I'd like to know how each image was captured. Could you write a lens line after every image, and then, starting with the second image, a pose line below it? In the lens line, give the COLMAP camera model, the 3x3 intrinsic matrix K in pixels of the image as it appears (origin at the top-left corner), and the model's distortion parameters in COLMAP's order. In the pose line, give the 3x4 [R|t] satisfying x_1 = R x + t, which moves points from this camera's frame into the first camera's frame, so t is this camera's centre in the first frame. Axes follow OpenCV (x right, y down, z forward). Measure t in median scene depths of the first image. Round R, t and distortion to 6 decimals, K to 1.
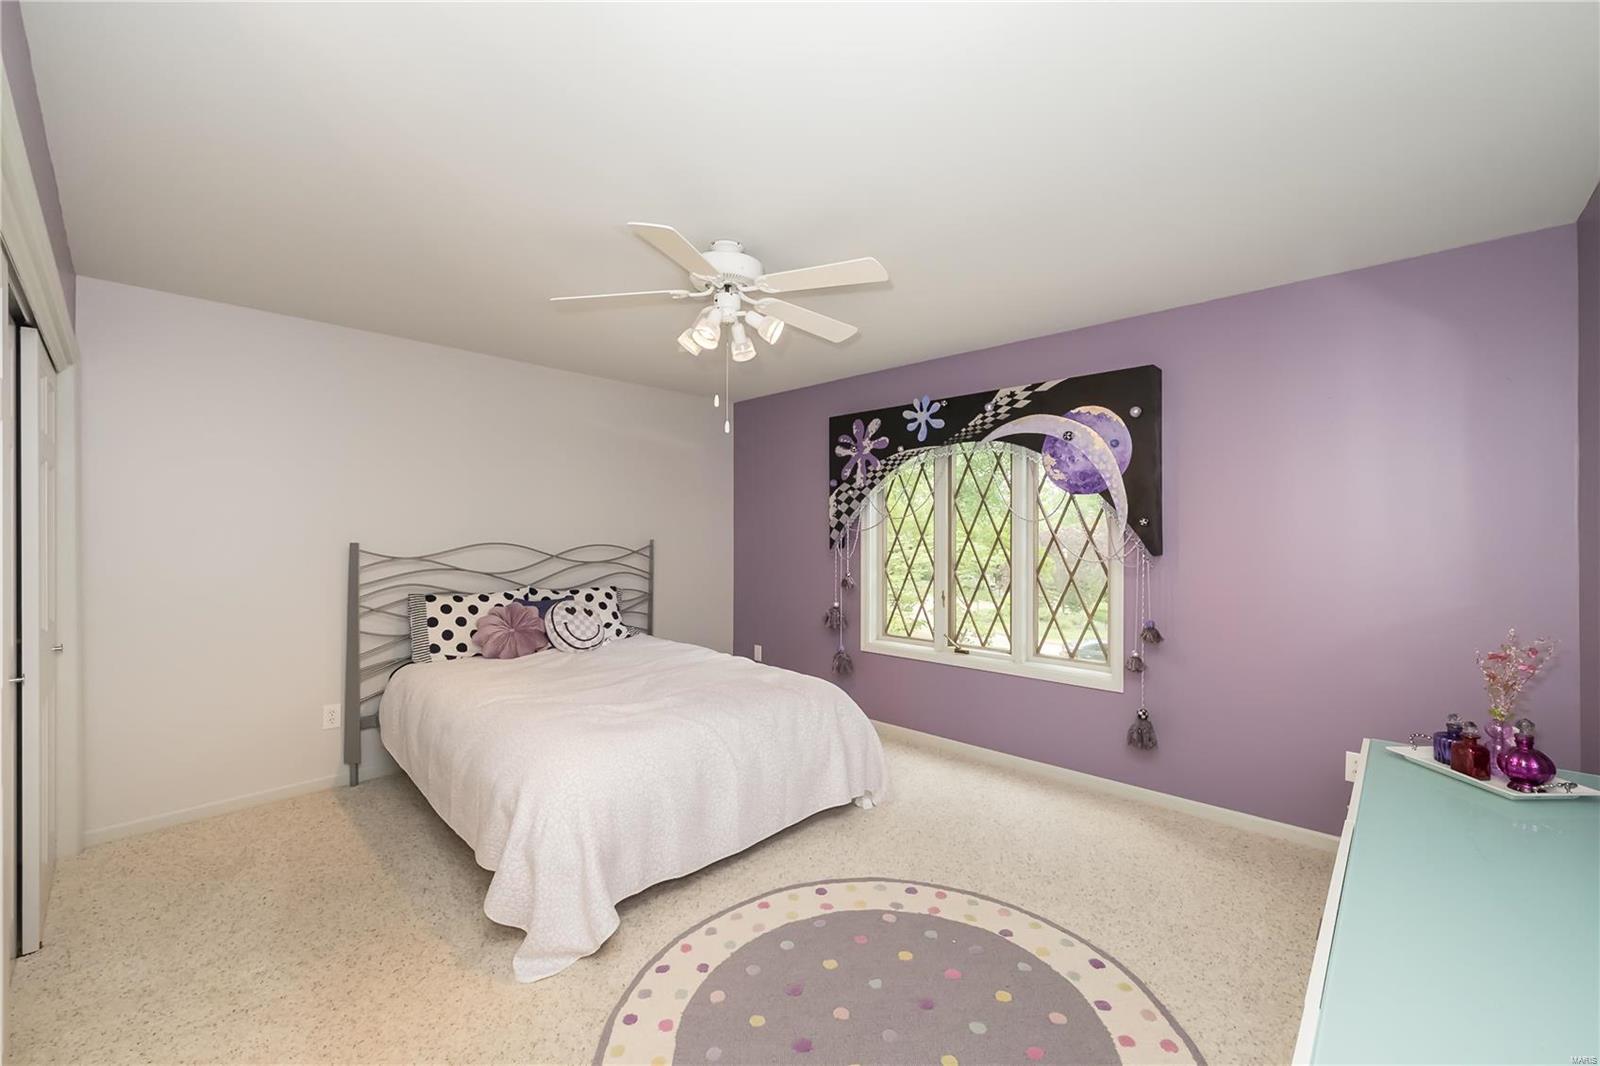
lens RADIAL K [[645.0, 0, 804.8], [0, 645.0, 538.1], [0, 0, 1]] dist [-0.000368, -0.000245]
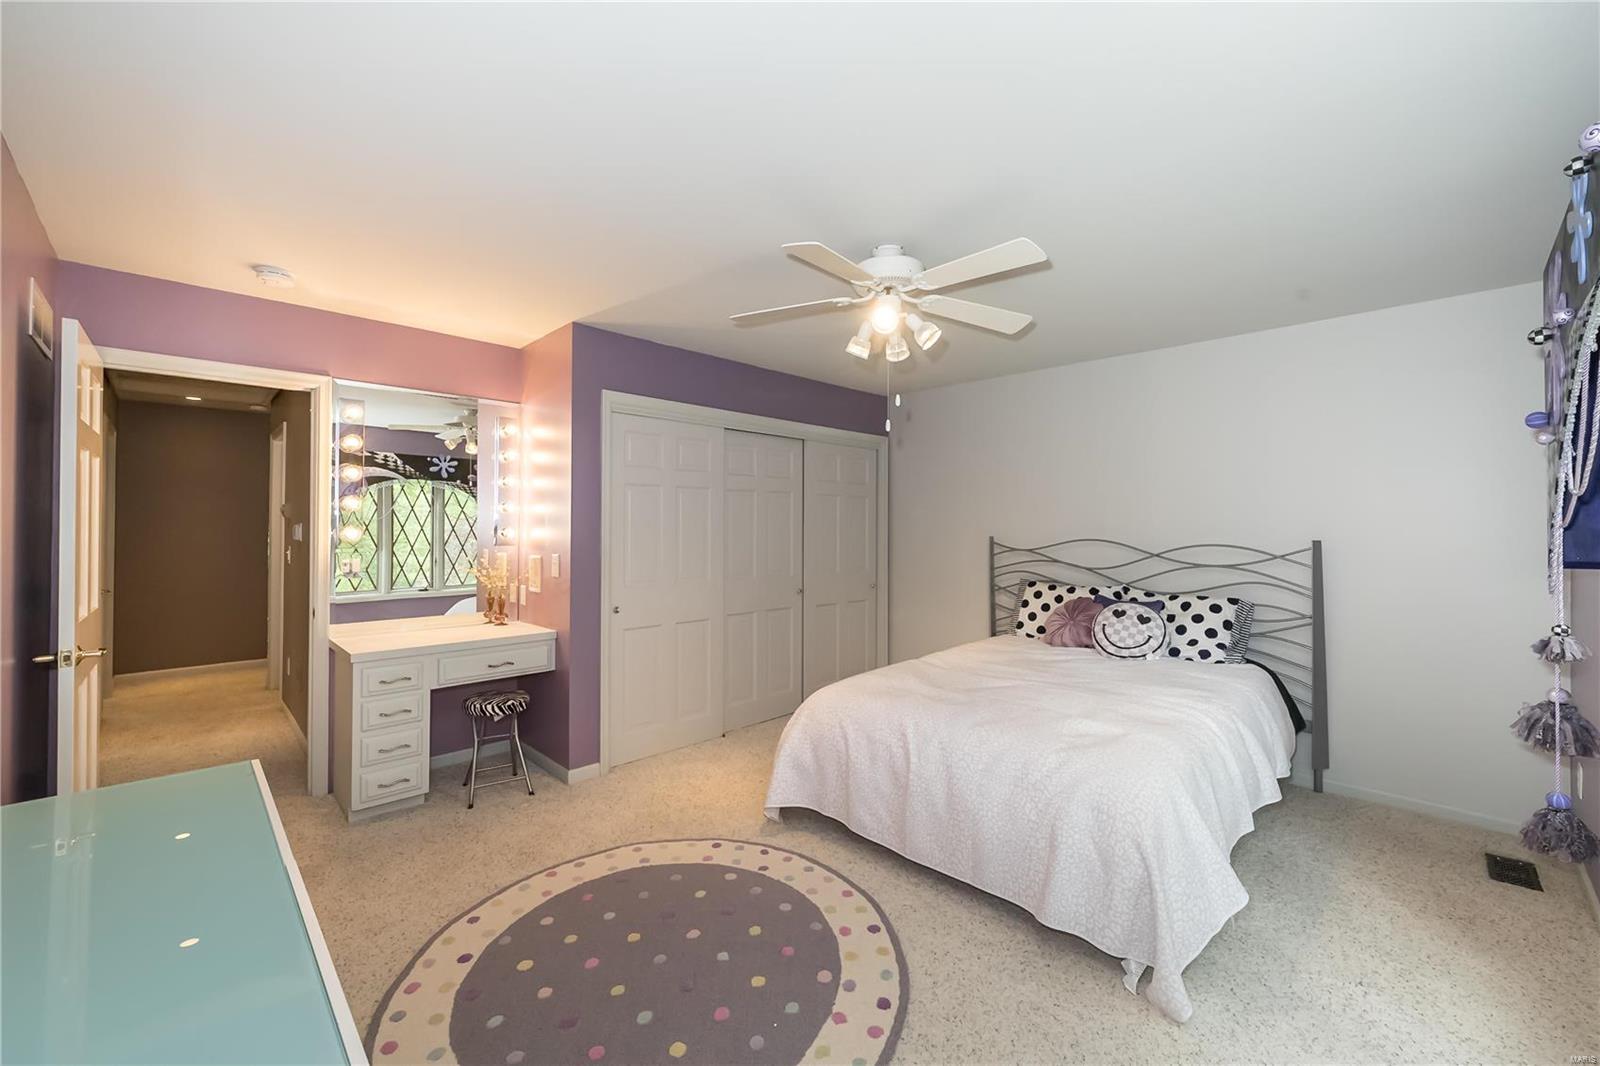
lens RADIAL K [[645.0, 0, 806.6], [0, 645.0, 522.0], [0, 0, 1]] dist [-0.000368, -0.000245]
pose [[-0.044424, -0.007927, -0.998981, 0.635601], [-0.009912, 0.999923, -0.007494, -0.008524], [0.998964, 0.009569, -0.044499, 0.640669]]
